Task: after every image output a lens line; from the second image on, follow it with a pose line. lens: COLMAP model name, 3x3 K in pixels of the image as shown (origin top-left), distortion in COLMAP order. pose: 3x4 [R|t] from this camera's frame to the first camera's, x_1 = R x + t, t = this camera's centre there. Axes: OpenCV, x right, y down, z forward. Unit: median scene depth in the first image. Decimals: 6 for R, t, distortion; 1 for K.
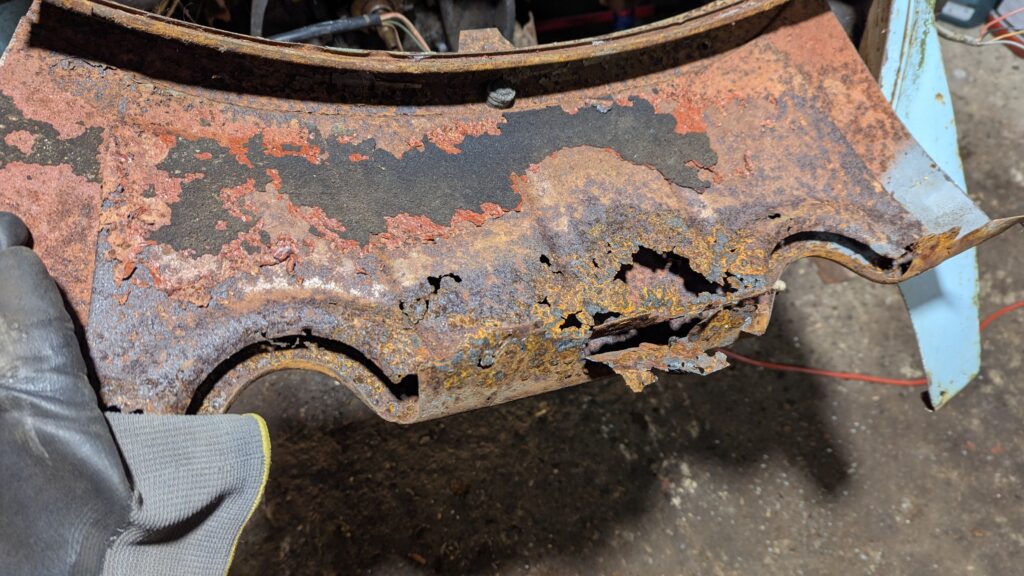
lens RADIAL K [[754.9, 0, 506.8], [0, 754.9, 287.1], [0, 0, 1]] dist [0.017674, -0.033609]
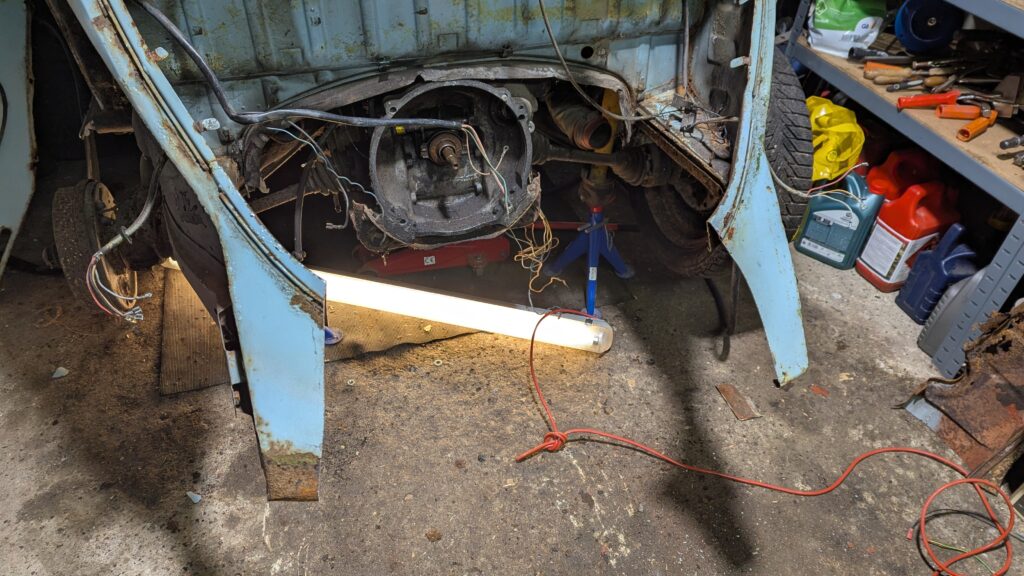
lens RADIAL K [[754.9, 0, 514.4], [0, 754.9, 289.8], [0, 0, 1]] dist [0.017674, -0.033609]
pose [[0.990849, 0.131461, 0.030606, -0.023086], [-0.108908, 0.912608, -0.394062, 0.365187], [-0.079735, 0.387122, 0.918574, -0.248076]]
